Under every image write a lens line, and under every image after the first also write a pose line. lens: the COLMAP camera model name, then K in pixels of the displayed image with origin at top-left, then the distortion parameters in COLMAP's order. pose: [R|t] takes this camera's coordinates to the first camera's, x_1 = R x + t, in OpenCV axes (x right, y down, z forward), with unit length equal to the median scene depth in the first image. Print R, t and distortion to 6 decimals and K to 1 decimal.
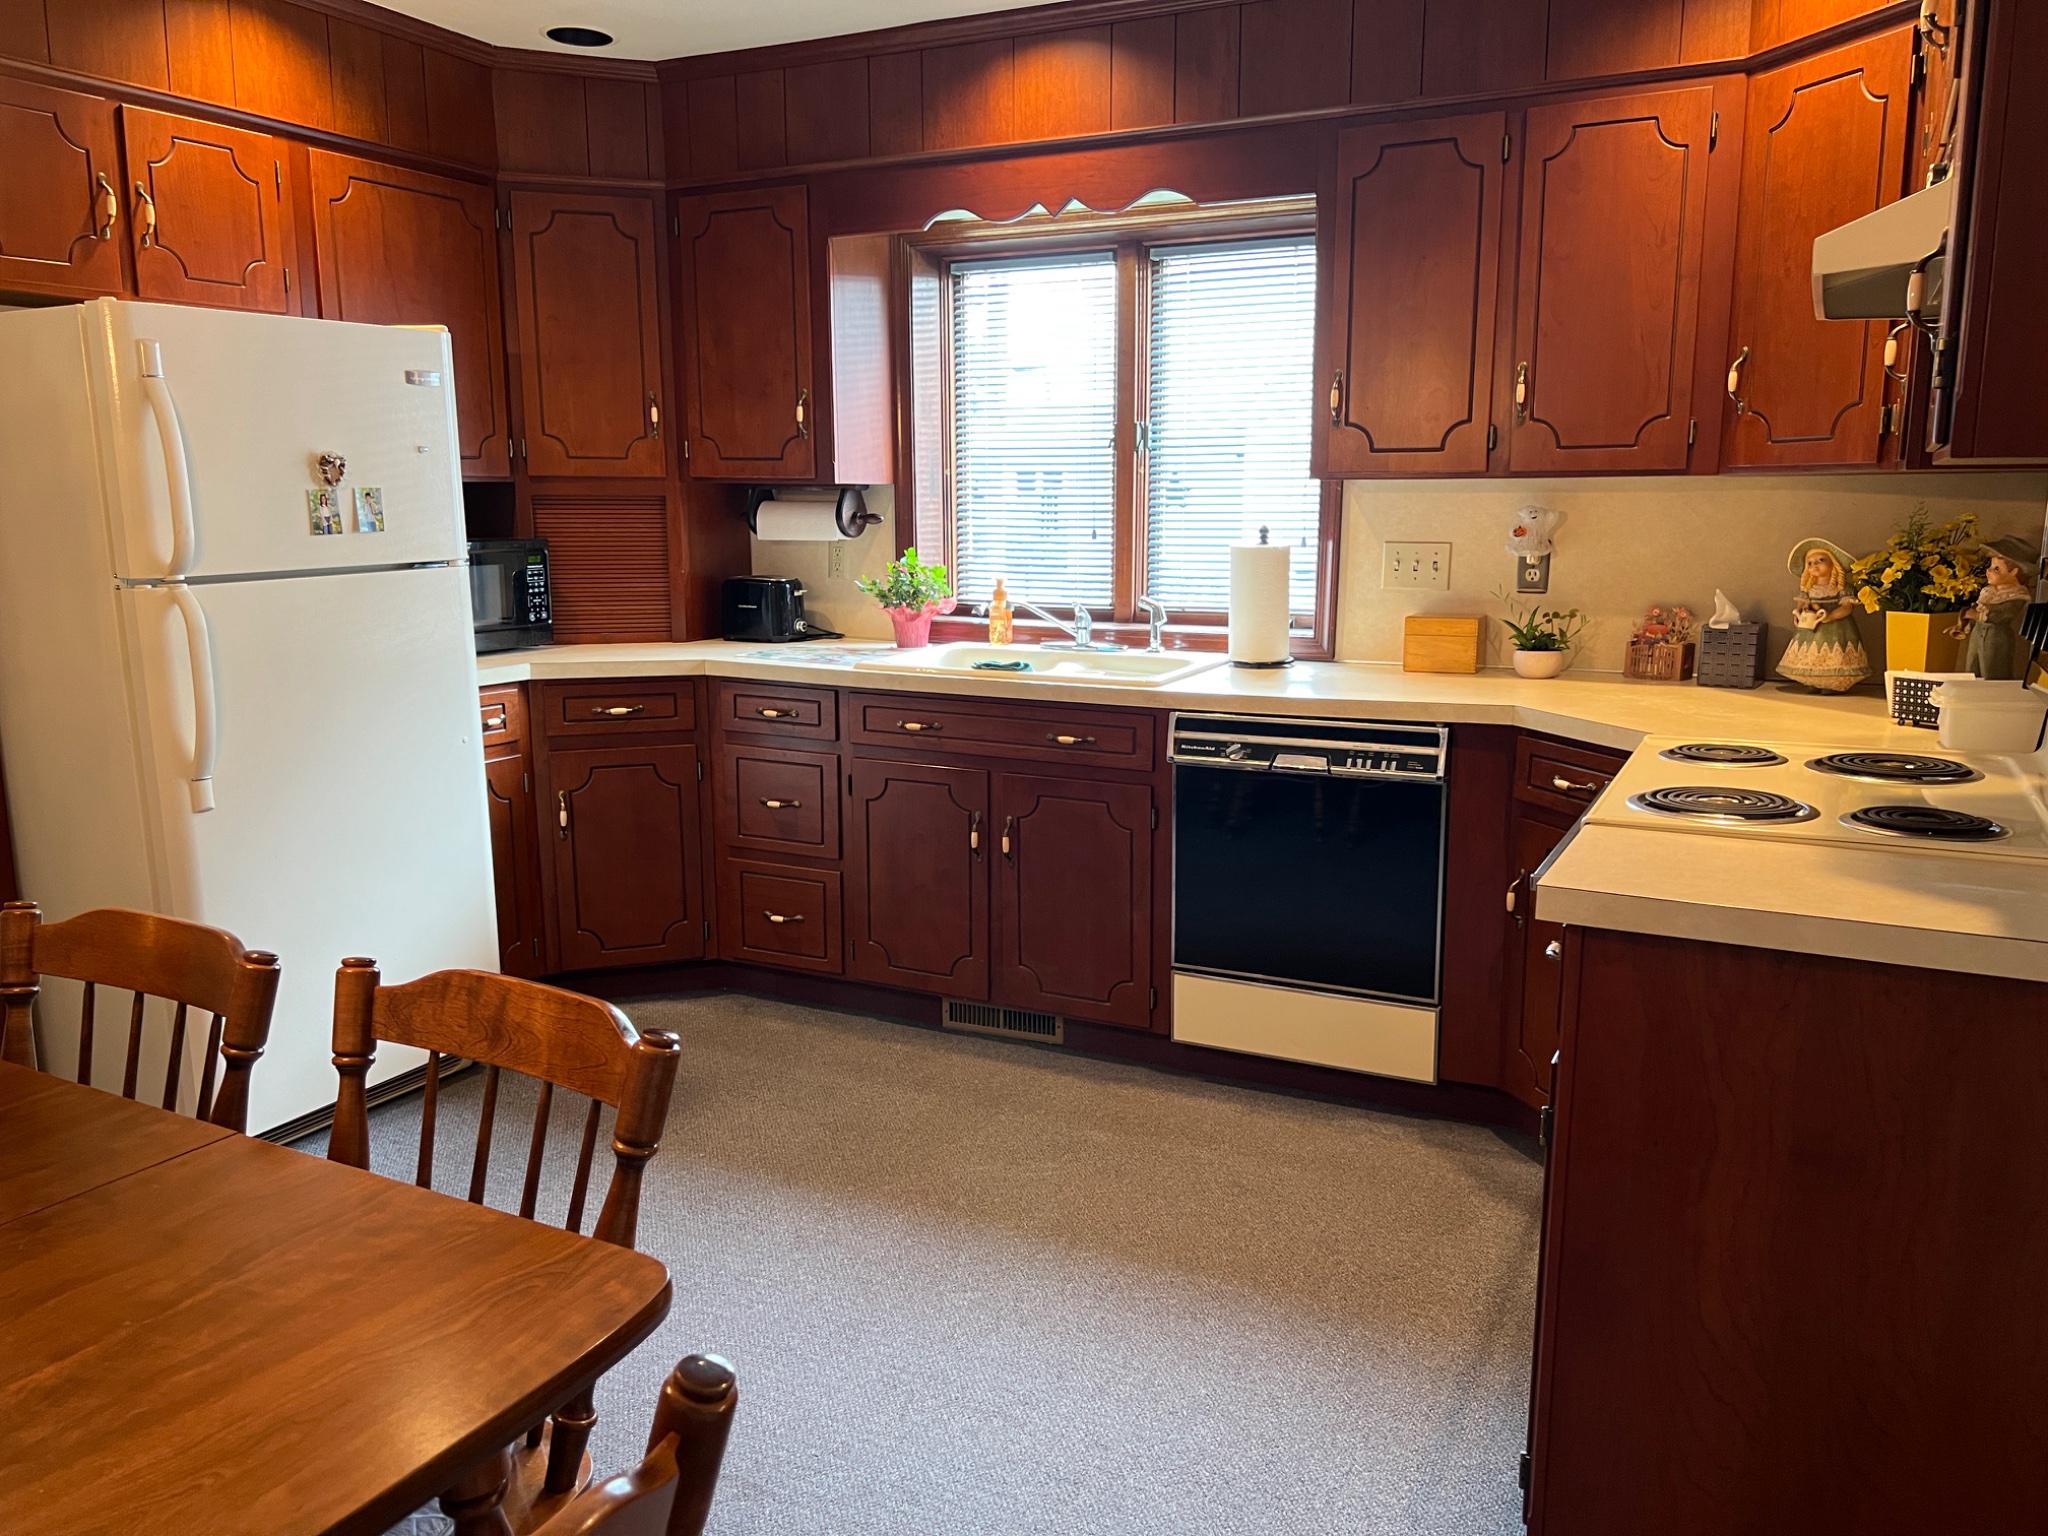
lens RADIAL K [[1536.1, 0, 1038.6], [0, 1536.1, 777.4], [0, 0, 1]] dist [0.042933, -0.043682]
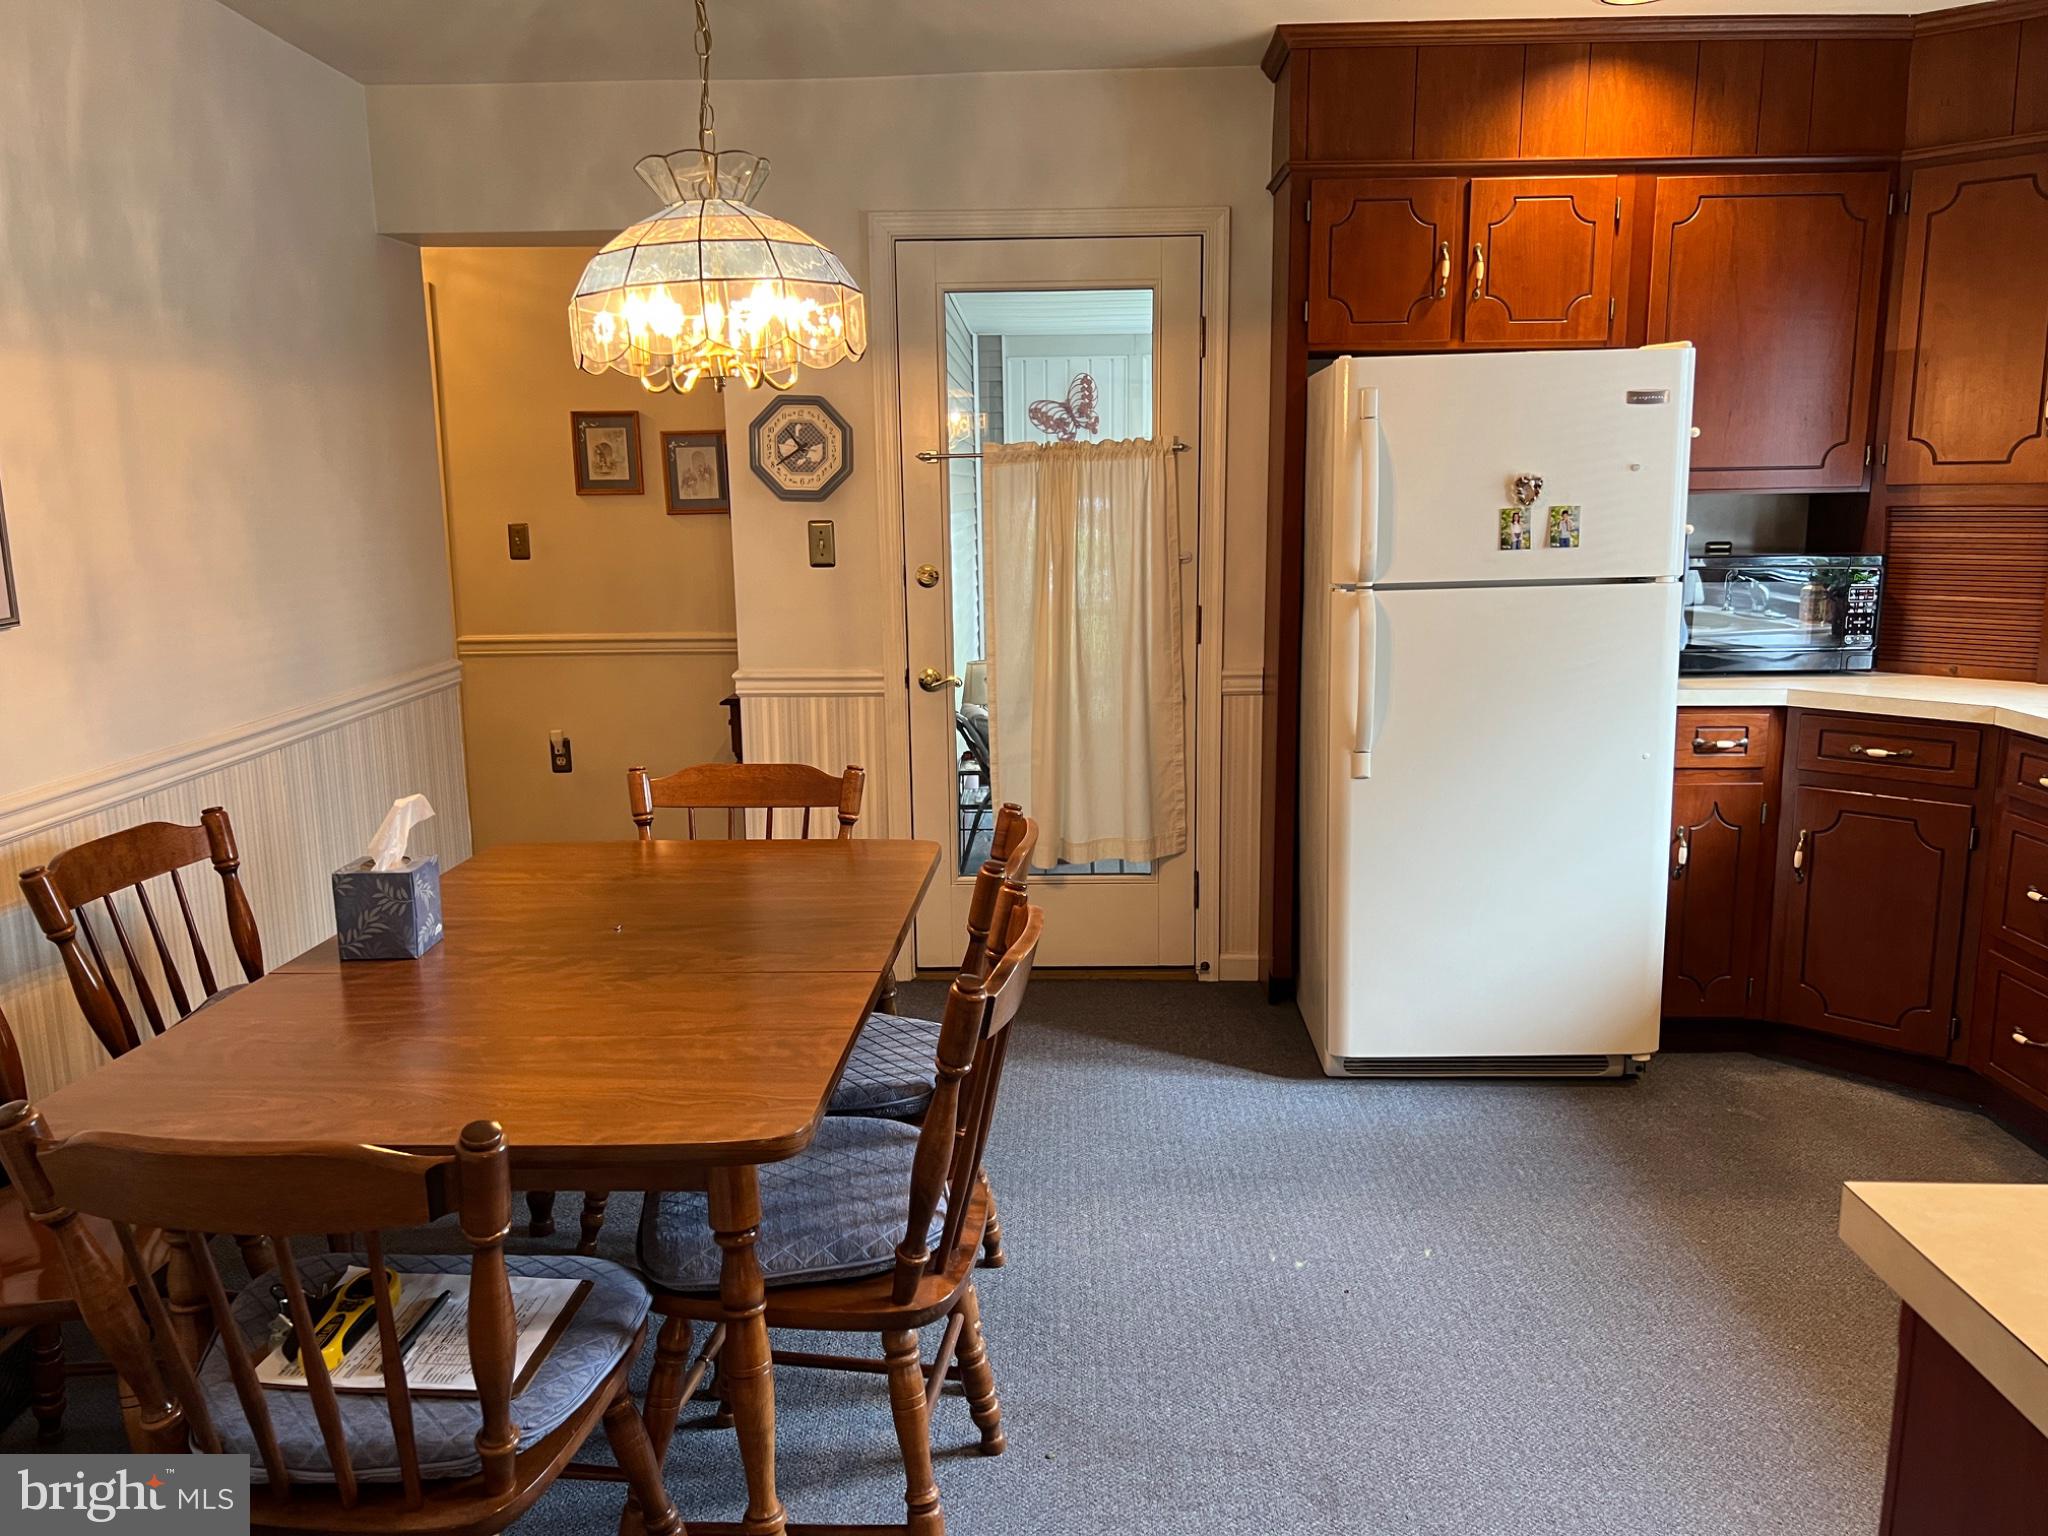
lens RADIAL K [[1536.1, 0, 1037.9], [0, 1536.1, 777.9], [0, 0, 1]] dist [0.042933, -0.043682]
pose [[0.448857, 0.157338, -0.879643, 0.337250], [-0.152982, 0.983375, 0.097829, -0.048408], [0.880411, 0.090658, 0.465465, 0.191203]]
